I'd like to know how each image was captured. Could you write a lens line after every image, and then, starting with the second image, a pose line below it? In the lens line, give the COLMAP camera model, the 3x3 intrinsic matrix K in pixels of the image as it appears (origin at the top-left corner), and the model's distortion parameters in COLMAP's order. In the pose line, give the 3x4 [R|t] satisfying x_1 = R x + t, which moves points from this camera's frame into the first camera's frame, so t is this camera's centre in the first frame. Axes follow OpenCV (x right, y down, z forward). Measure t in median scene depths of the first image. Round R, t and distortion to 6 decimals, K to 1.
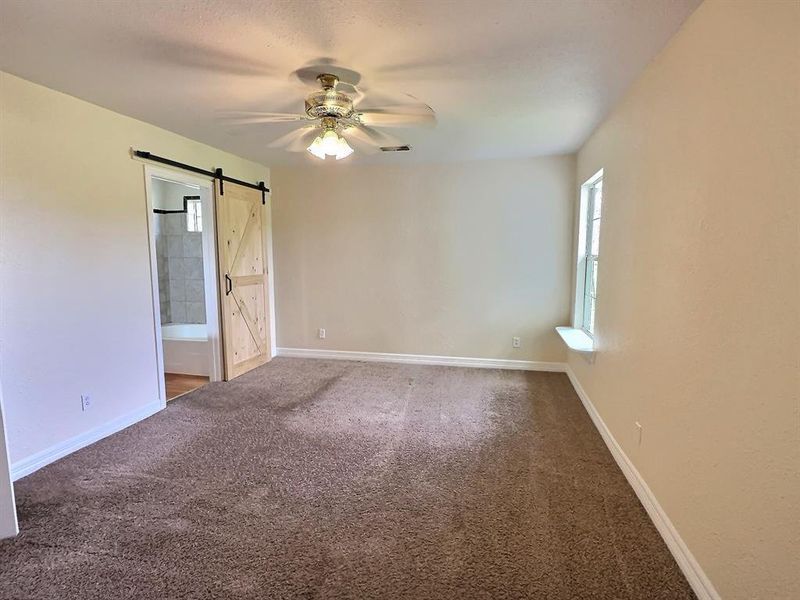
lens RADIAL K [[418.8, 0, 400.0], [0, 418.8, 300.0], [0, 0, 1]] dist [-0.002396, -0.000431]
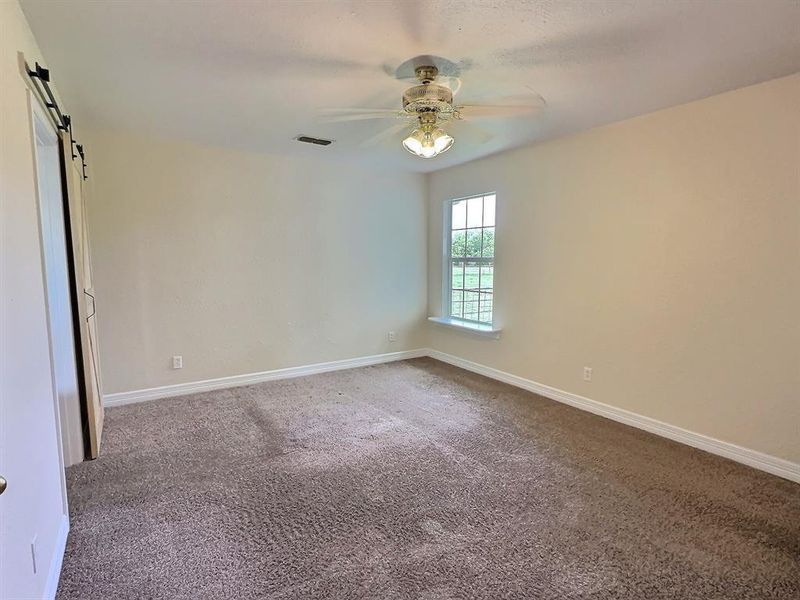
lens RADIAL K [[418.8, 0, 400.0], [0, 418.8, 300.0], [0, 0, 1]] dist [-0.002396, -0.000431]
pose [[0.696215, -0.076369, 0.713759, -0.576014], [0.076953, 0.996535, 0.031563, -0.034676], [-0.713696, 0.032951, 0.699680, 0.233049]]
